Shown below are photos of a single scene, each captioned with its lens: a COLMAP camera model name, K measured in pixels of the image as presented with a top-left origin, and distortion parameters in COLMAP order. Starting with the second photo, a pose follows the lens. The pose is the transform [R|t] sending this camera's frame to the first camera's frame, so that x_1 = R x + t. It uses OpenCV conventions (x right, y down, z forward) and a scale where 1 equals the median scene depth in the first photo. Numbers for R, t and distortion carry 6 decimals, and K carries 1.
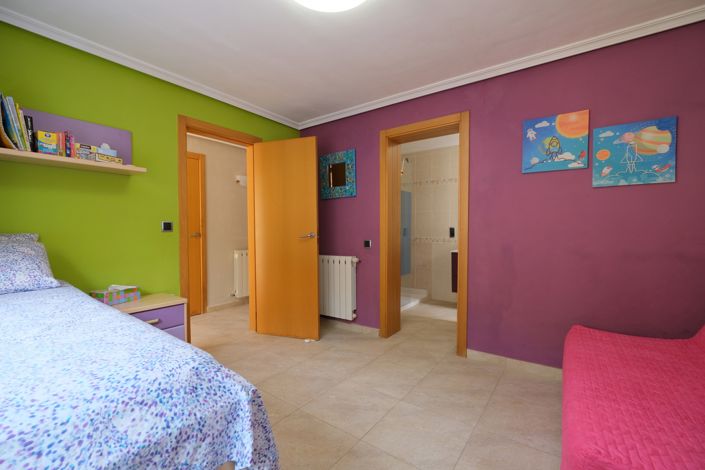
lens RADIAL K [[308.0, 0, 350.5], [0, 308.0, 235.6], [0, 0, 1]] dist [-0.004347, -0.000285]
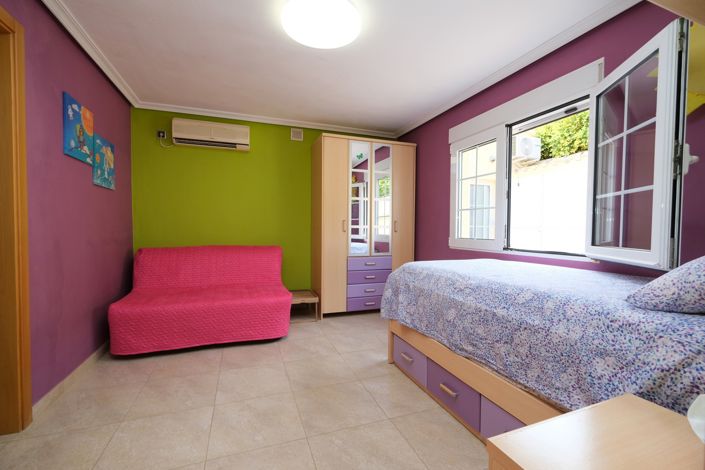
lens RADIAL K [[308.0, 0, 351.7], [0, 308.0, 234.8], [0, 0, 1]] dist [-0.004347, -0.000285]
pose [[-0.833274, -0.015167, 0.552653, -0.647839], [0.007575, 0.999217, 0.038844, -0.006499], [-0.552809, 0.036554, -0.832506, 1.452530]]
